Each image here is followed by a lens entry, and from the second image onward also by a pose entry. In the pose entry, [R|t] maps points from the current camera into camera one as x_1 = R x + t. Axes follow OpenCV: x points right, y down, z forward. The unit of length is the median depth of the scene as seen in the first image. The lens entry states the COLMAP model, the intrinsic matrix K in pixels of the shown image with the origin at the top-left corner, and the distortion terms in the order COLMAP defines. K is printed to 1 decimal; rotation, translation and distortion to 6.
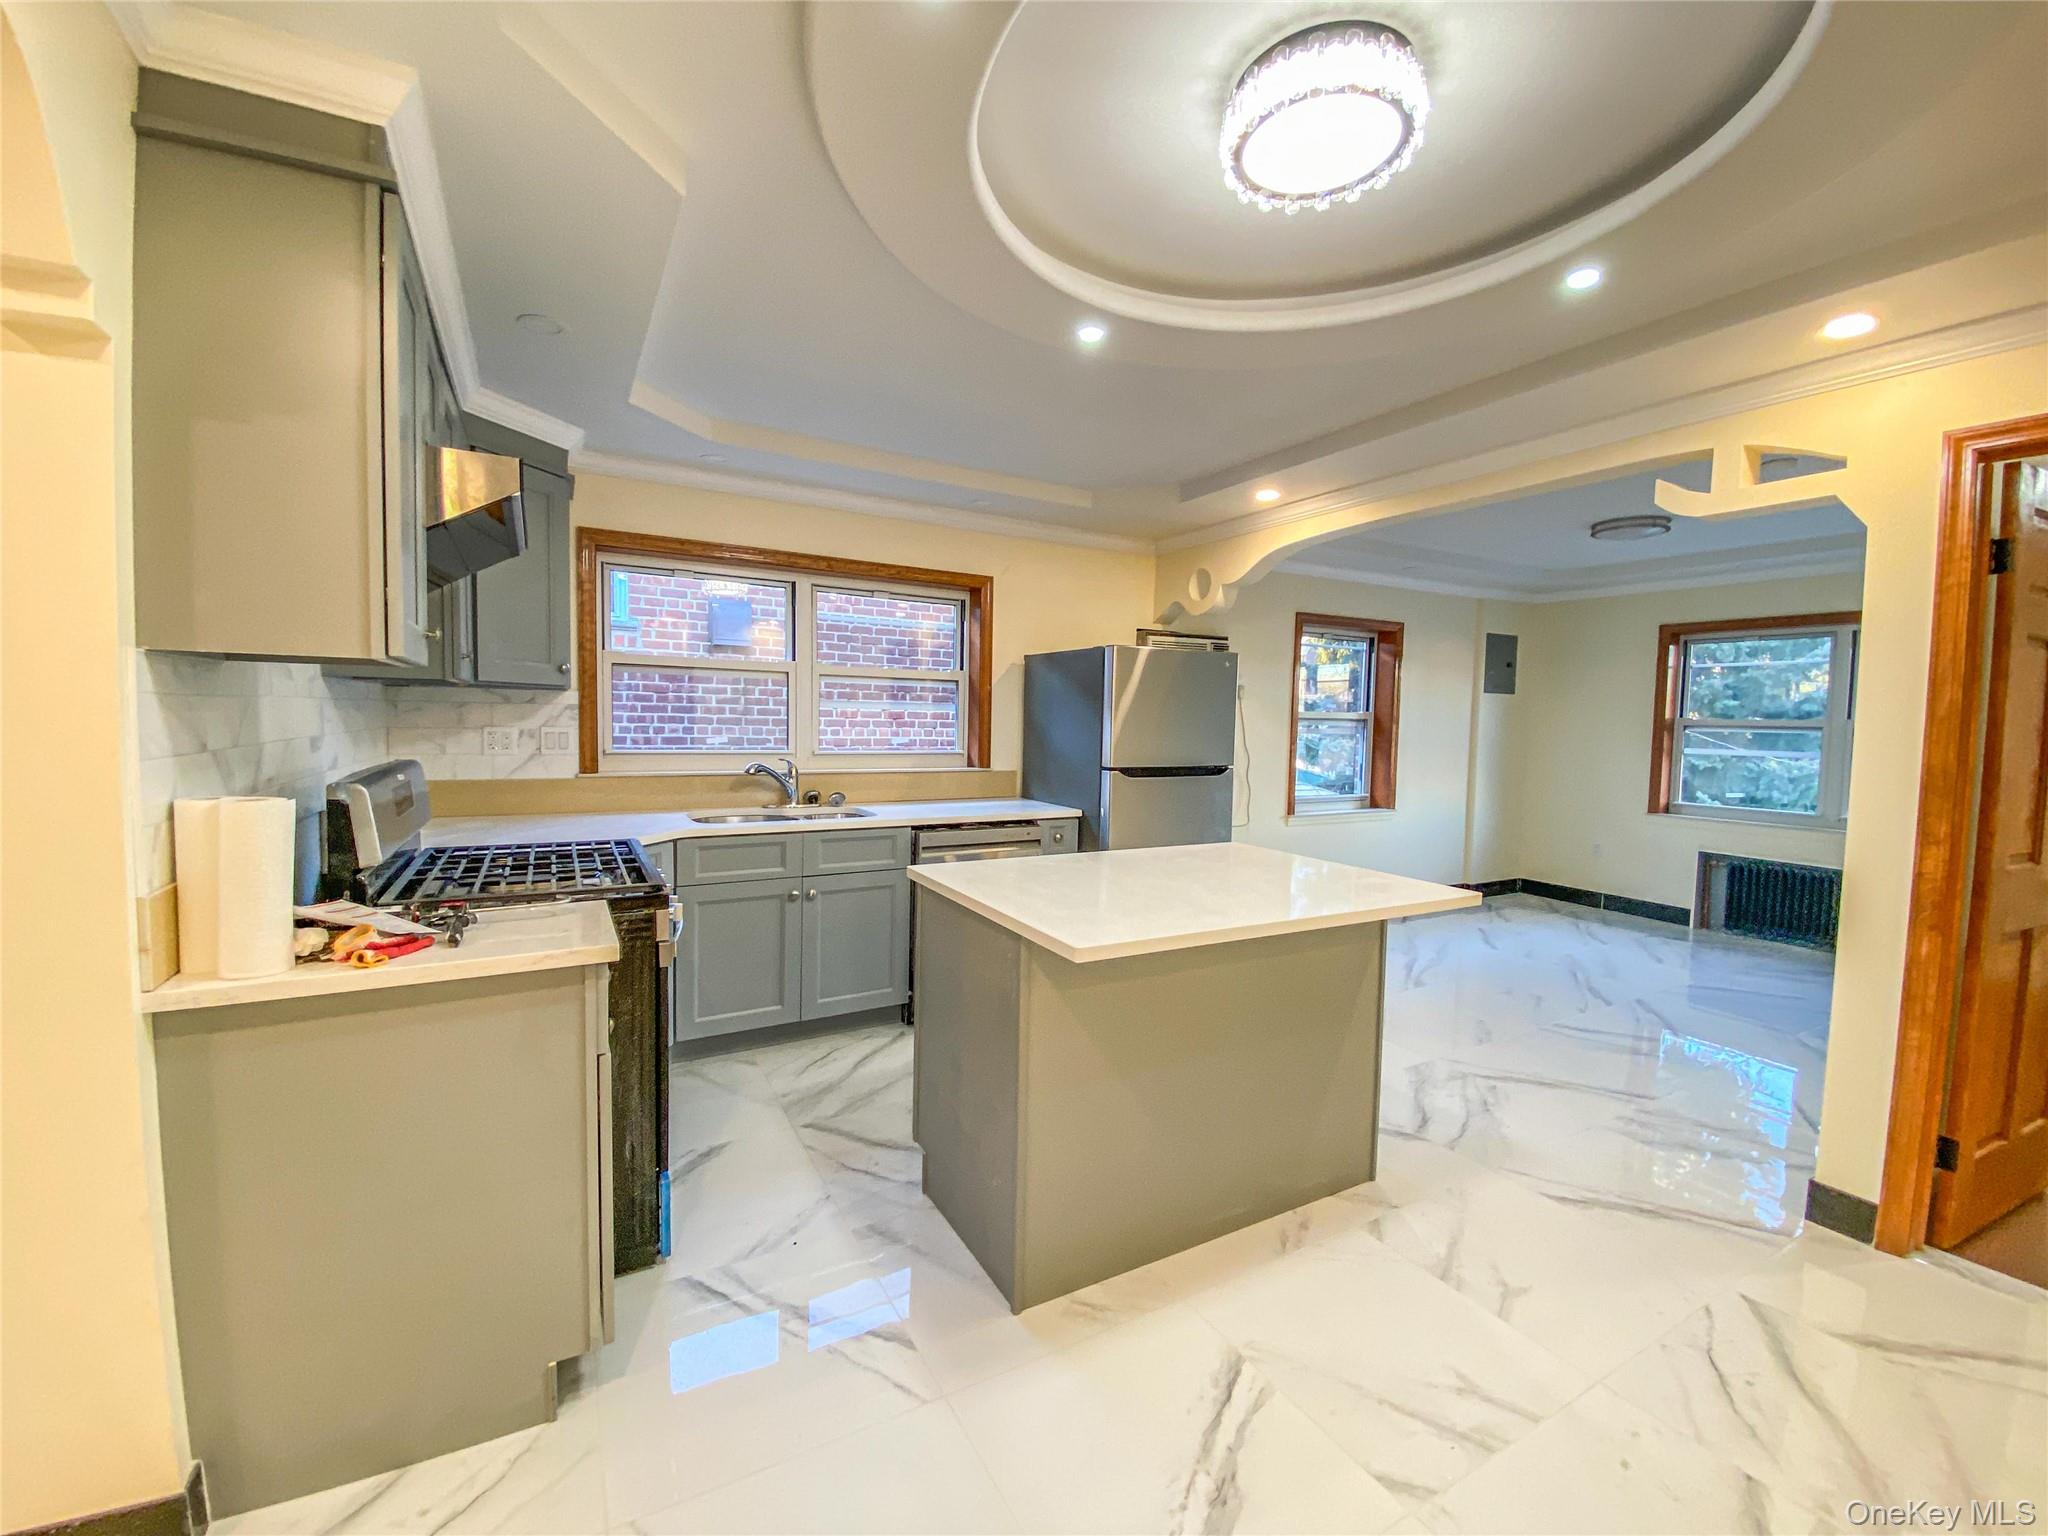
lens RADIAL K [[843.2, 0, 1026.9], [0, 843.2, 741.9], [0, 0, 1]] dist [0.056493, -0.040875]
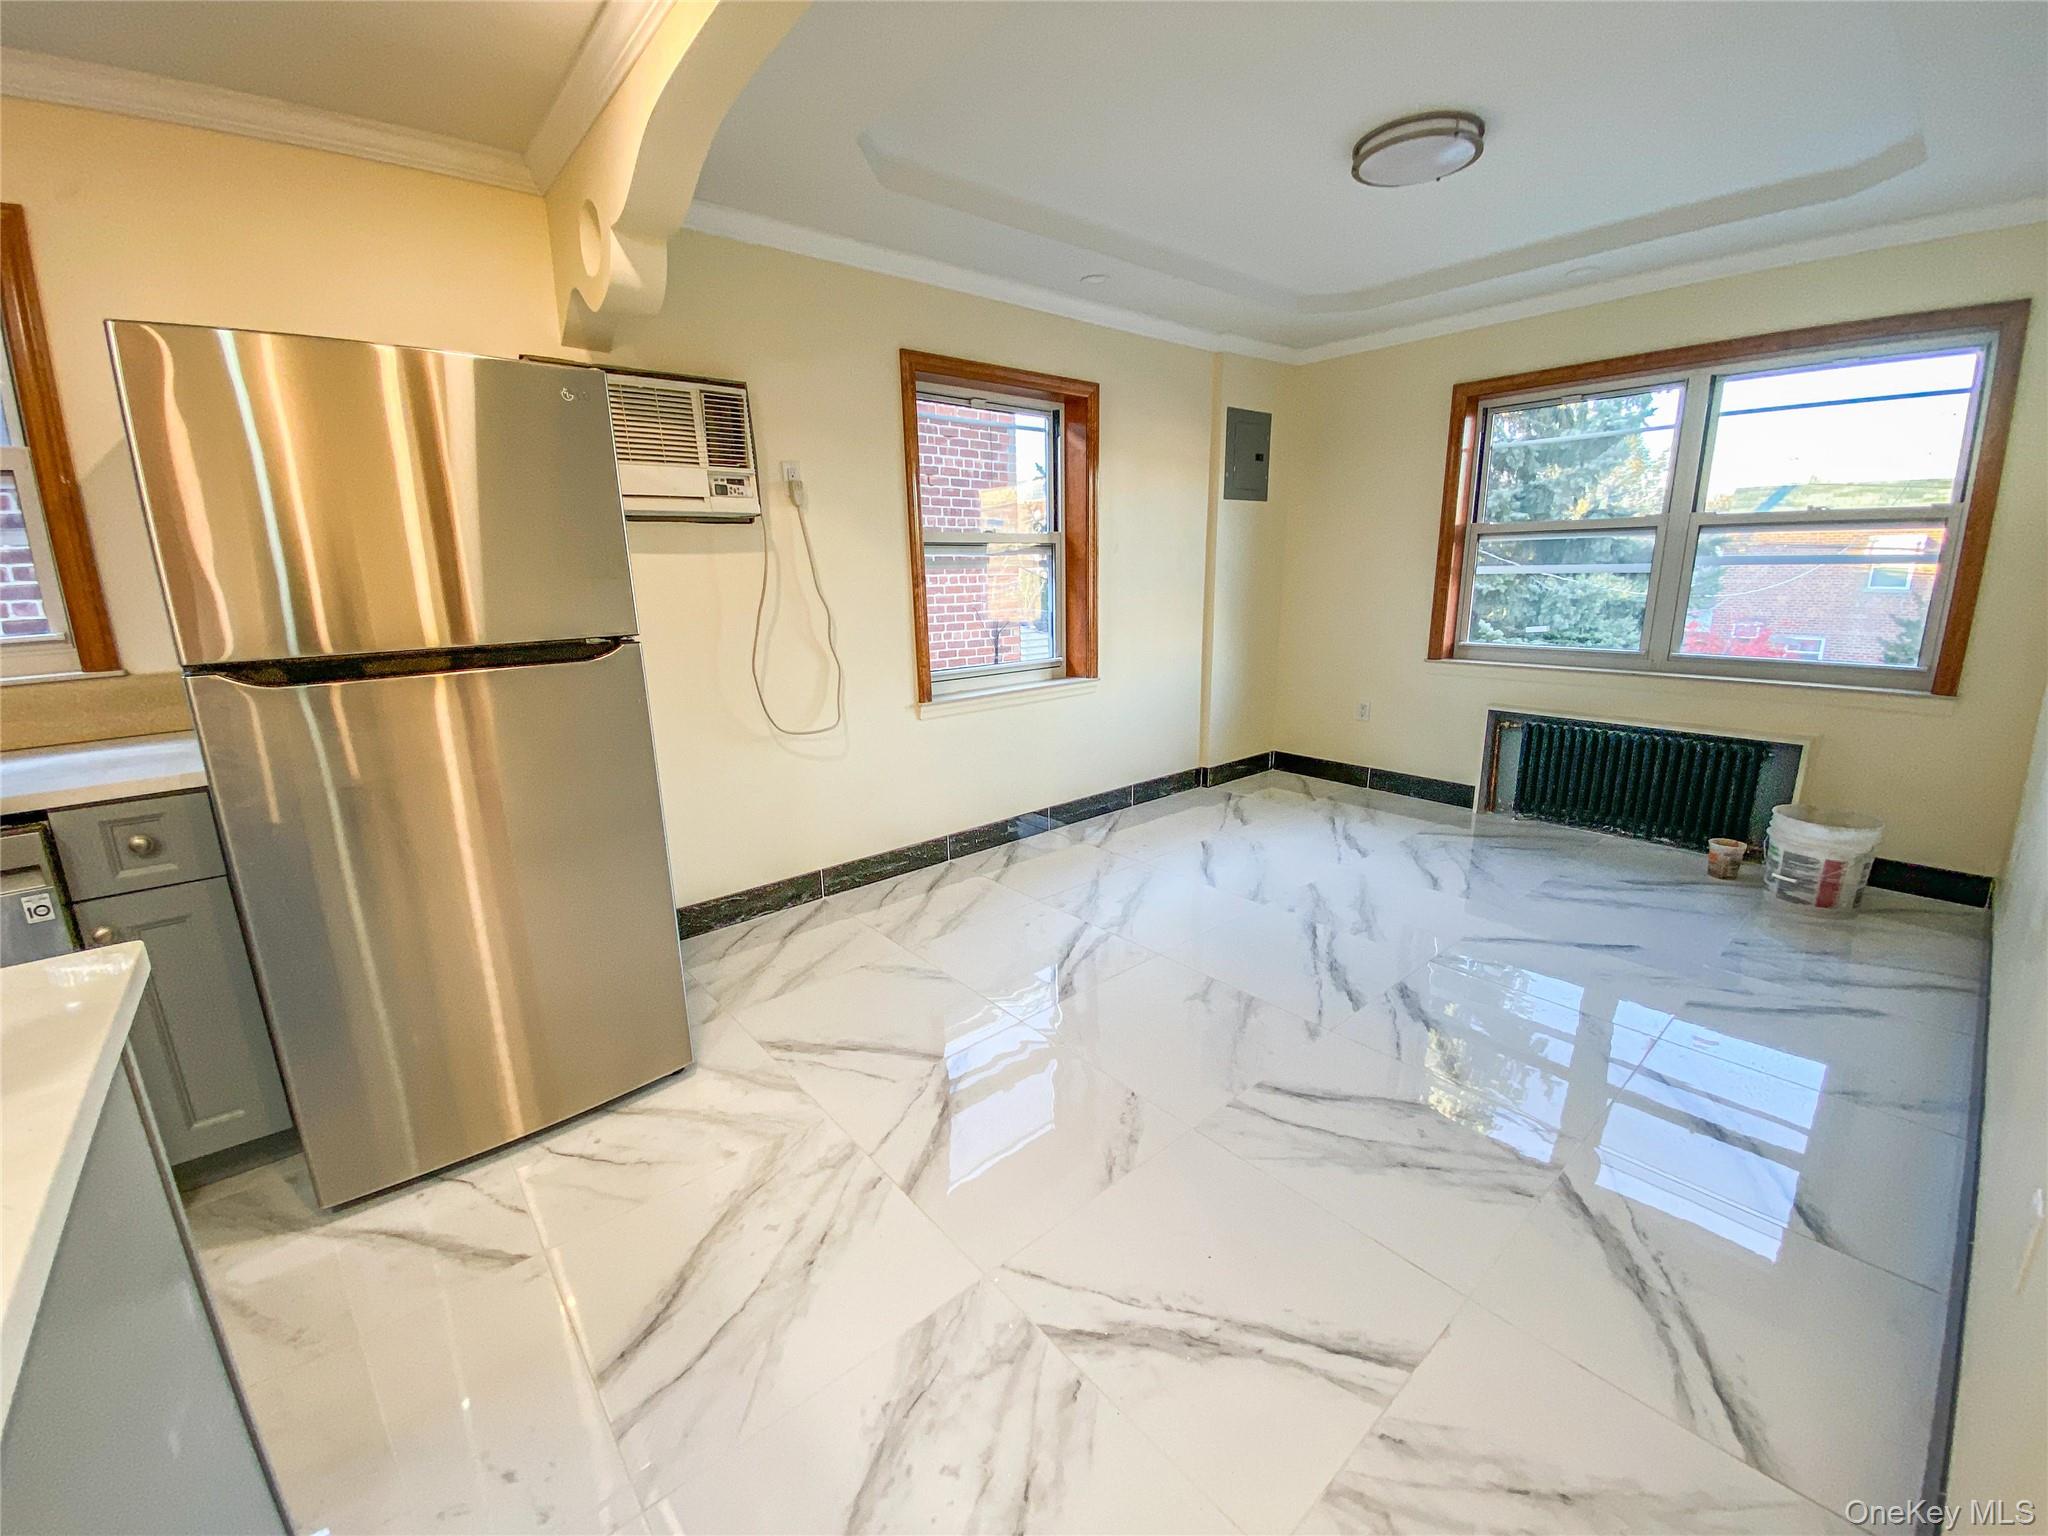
lens RADIAL K [[843.2, 0, 1026.9], [0, 843.2, 741.9], [0, 0, 1]] dist [0.056493, -0.040875]
pose [[0.980871, -0.079143, 0.177845, 0.255818], [0.047959, 0.983709, 0.173256, 0.010079], [-0.188660, -0.161412, 0.968687, 0.352444]]
